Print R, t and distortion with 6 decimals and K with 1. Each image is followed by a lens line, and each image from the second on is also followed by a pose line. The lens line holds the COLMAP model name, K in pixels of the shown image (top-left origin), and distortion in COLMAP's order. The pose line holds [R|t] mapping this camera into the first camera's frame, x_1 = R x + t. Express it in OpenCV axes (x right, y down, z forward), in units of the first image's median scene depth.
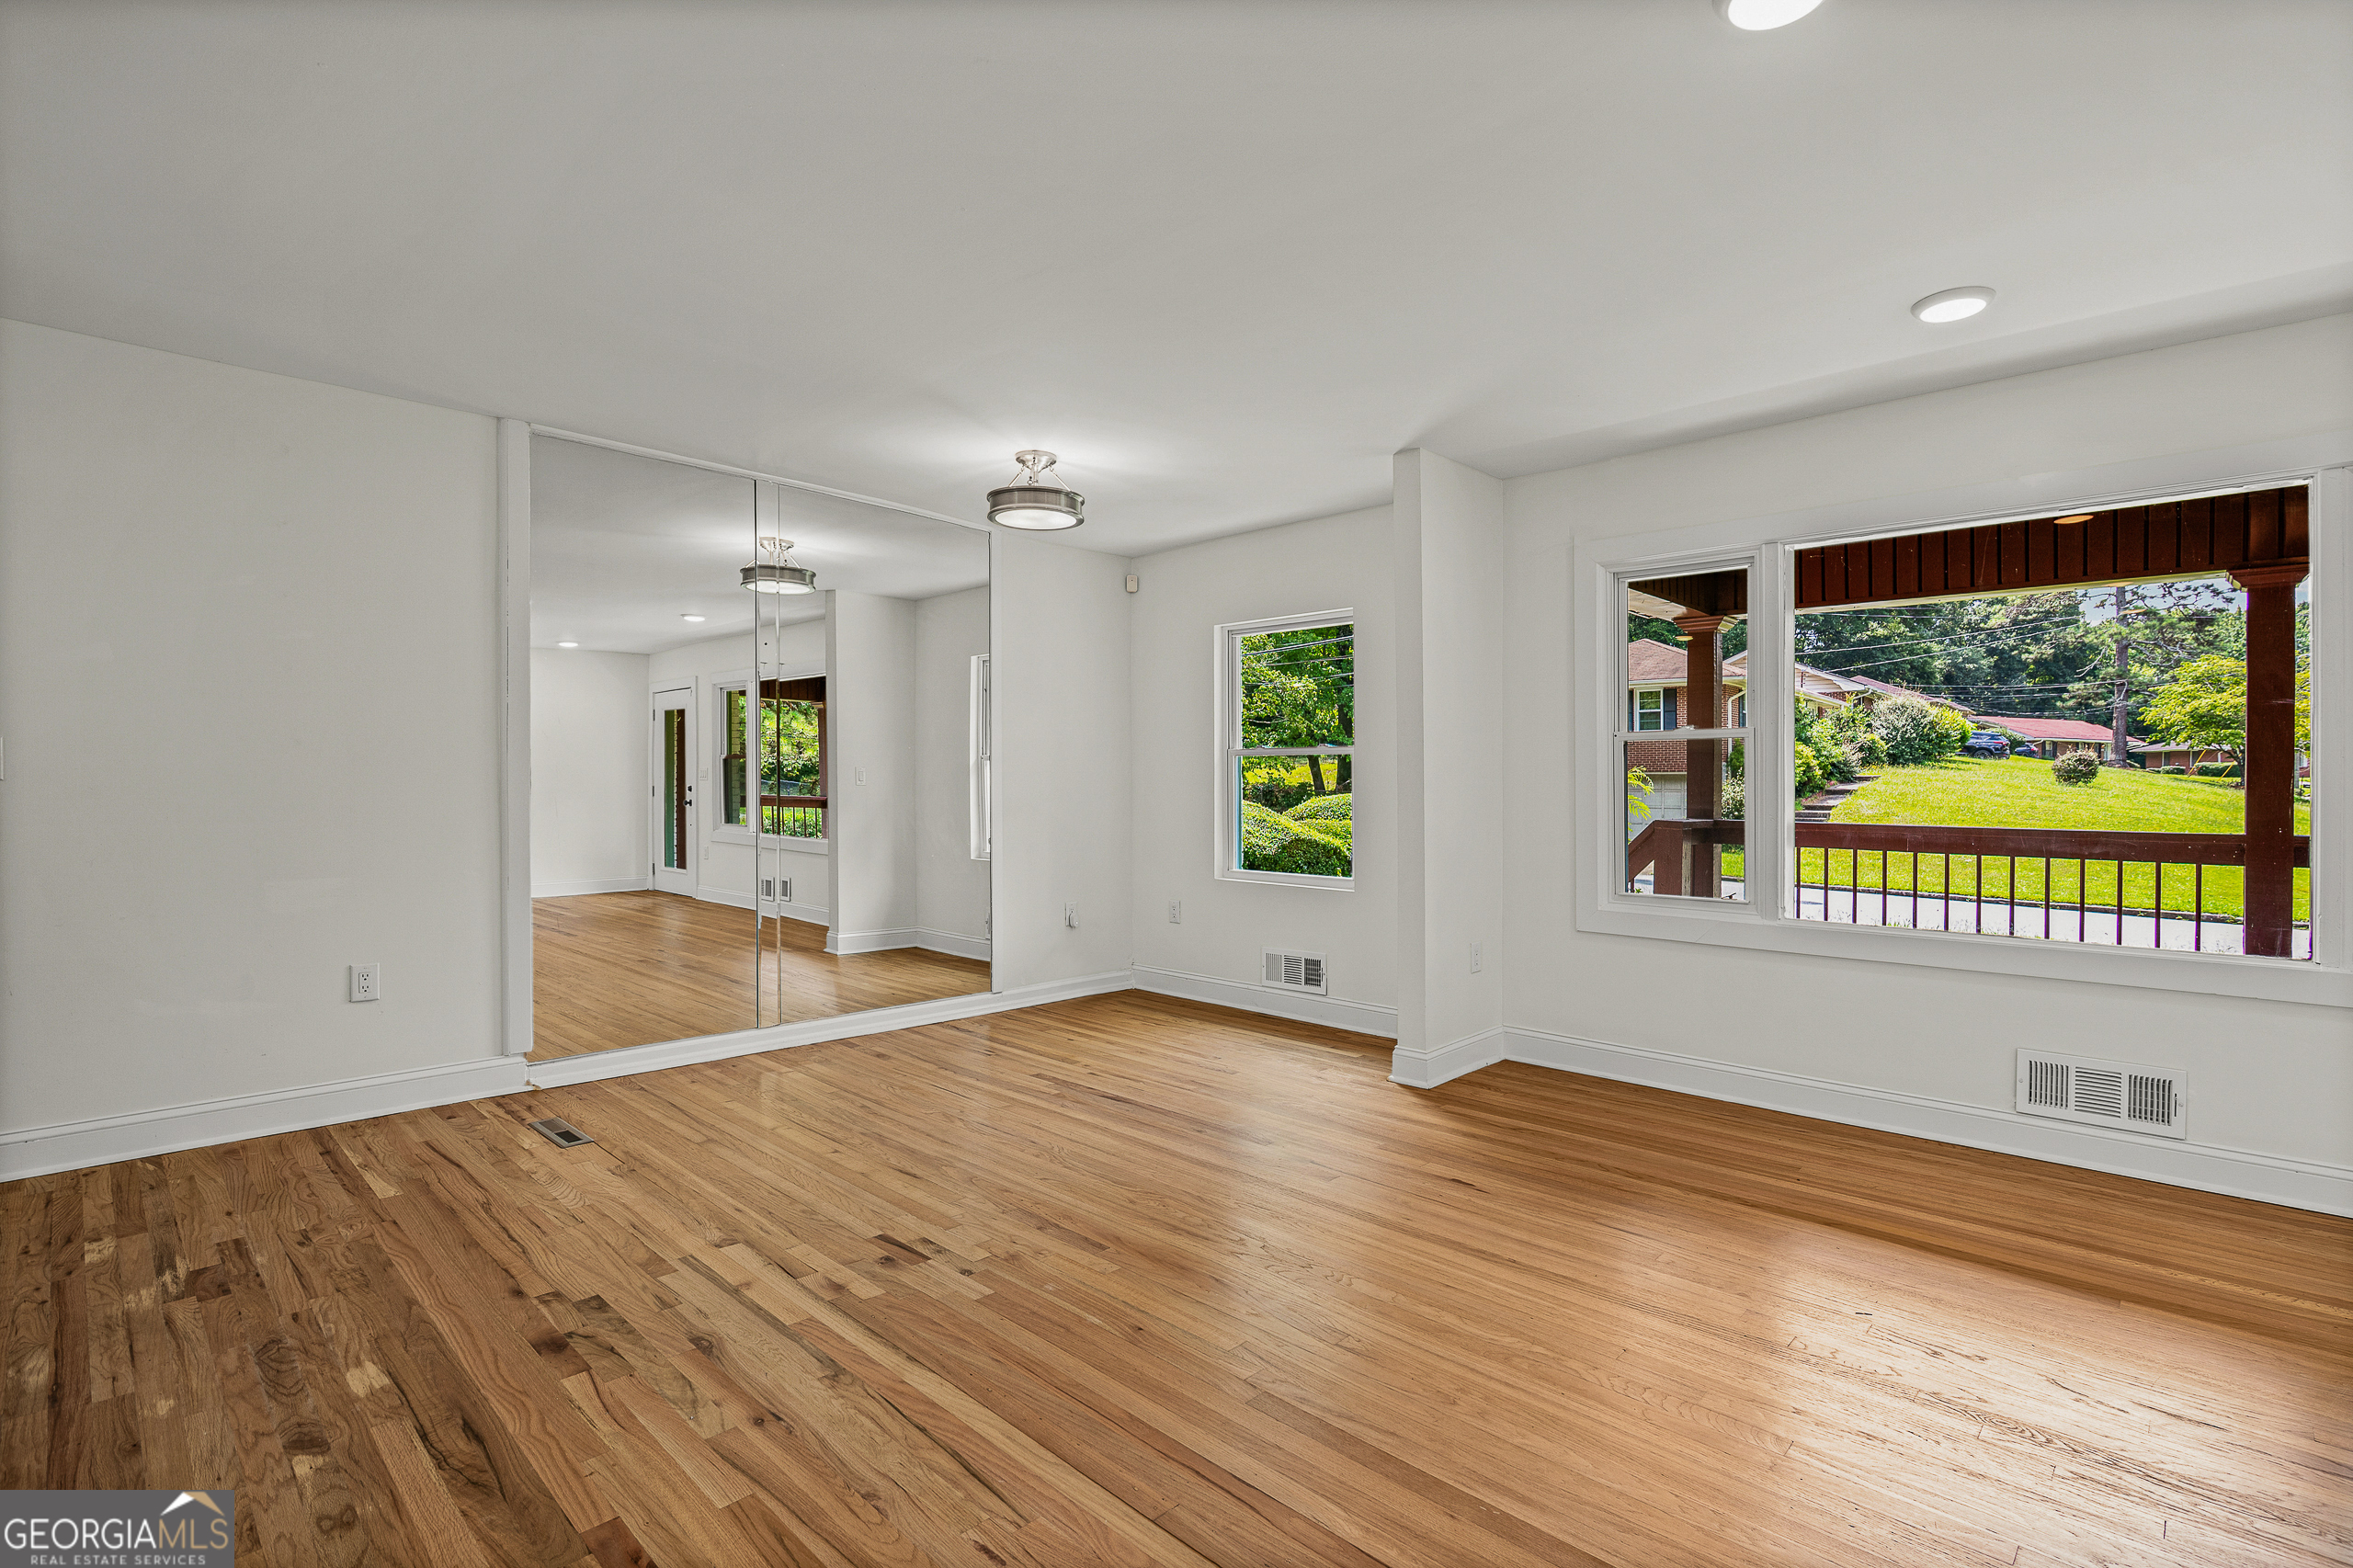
lens RADIAL K [[1085.2, 0, 1193.2], [0, 1085.2, 787.7], [0, 0, 1]] dist [0.000162, 0.000228]
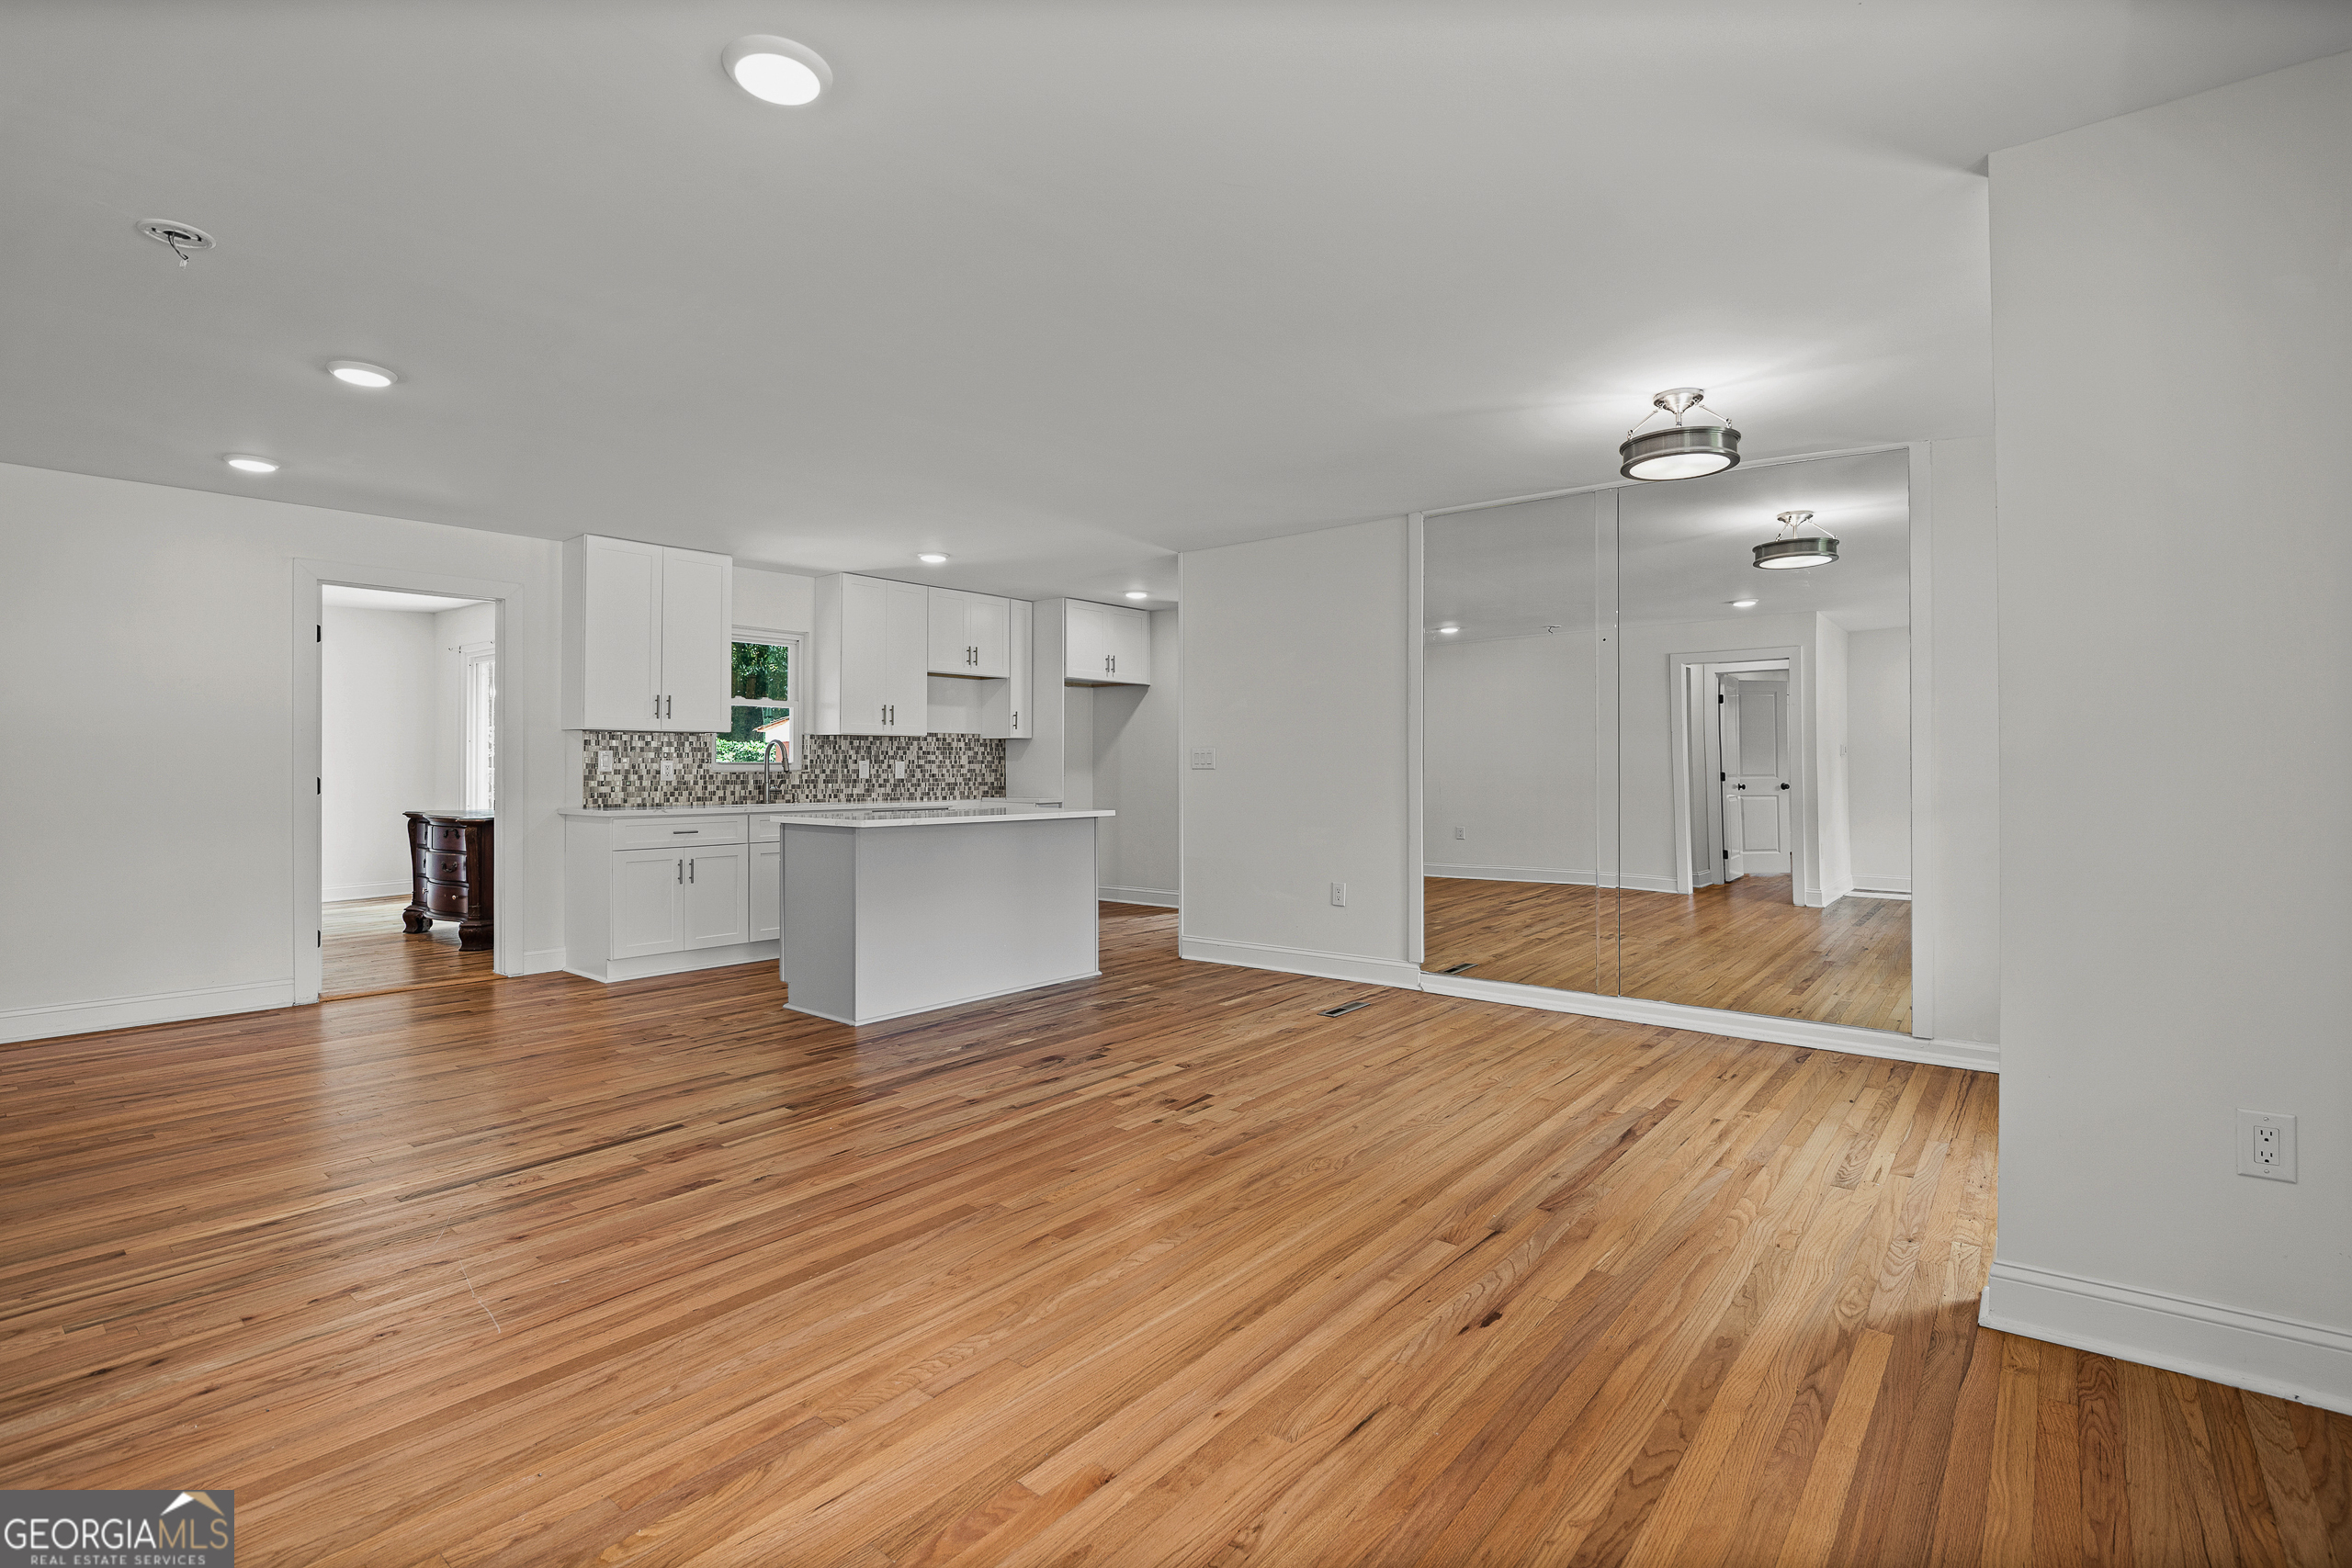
lens RADIAL K [[1084.7, 0, 1192.8], [0, 1084.7, 777.3], [0, 0, 1]] dist [0.000162, 0.000228]
pose [[0.082911, -0.004211, -0.996548, 0.977091], [0.003330, 0.999987, -0.003949, 0.013758], [0.996551, -0.002991, 0.082924, 0.780179]]
